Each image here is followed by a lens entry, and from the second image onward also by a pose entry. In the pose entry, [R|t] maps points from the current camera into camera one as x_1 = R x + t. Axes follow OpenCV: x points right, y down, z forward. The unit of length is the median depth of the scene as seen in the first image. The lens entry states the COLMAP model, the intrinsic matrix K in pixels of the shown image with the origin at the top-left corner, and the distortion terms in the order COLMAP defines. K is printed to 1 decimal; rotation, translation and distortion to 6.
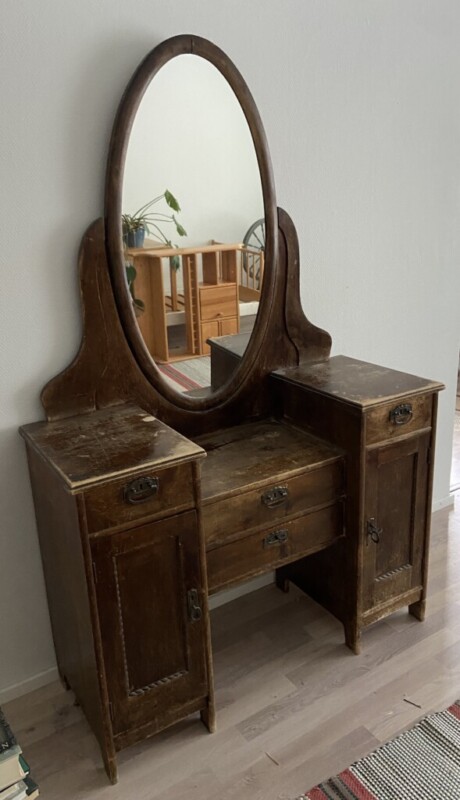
lens RADIAL K [[620.5, 0, 230.0], [0, 620.5, 400.0], [0, 0, 1]] dist [0.003603, 0.004130]
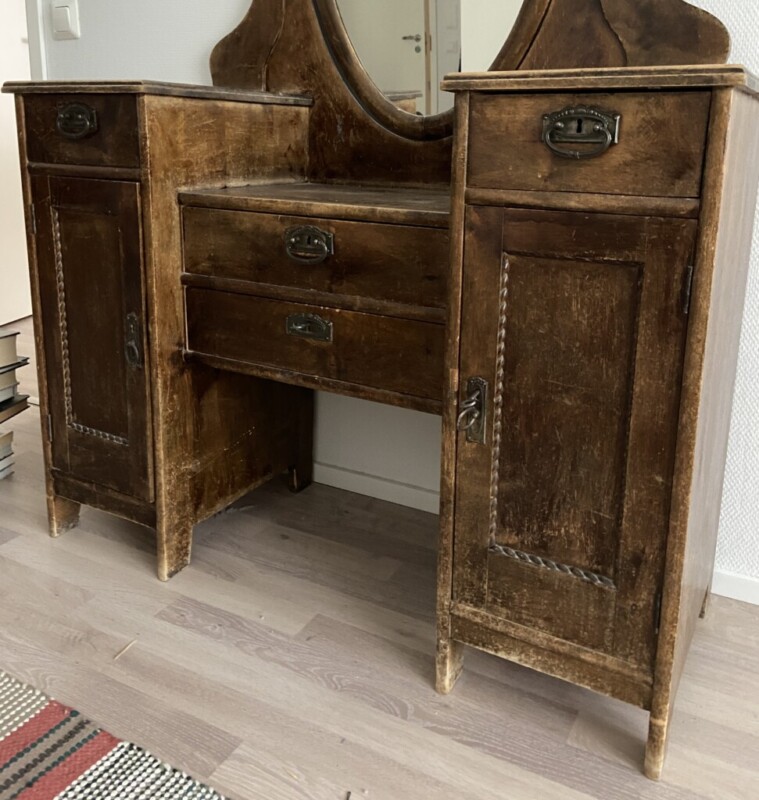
lens RADIAL K [[776.9, 0, 380.1], [0, 776.9, 317.1], [0, 0, 1]] dist [0.062944, -0.015702]
pose [[0.474433, 0.251958, -0.843464, 0.653443], [-0.314523, 0.943435, 0.104907, 0.118541], [0.822185, 0.215518, 0.526843, 0.664819]]
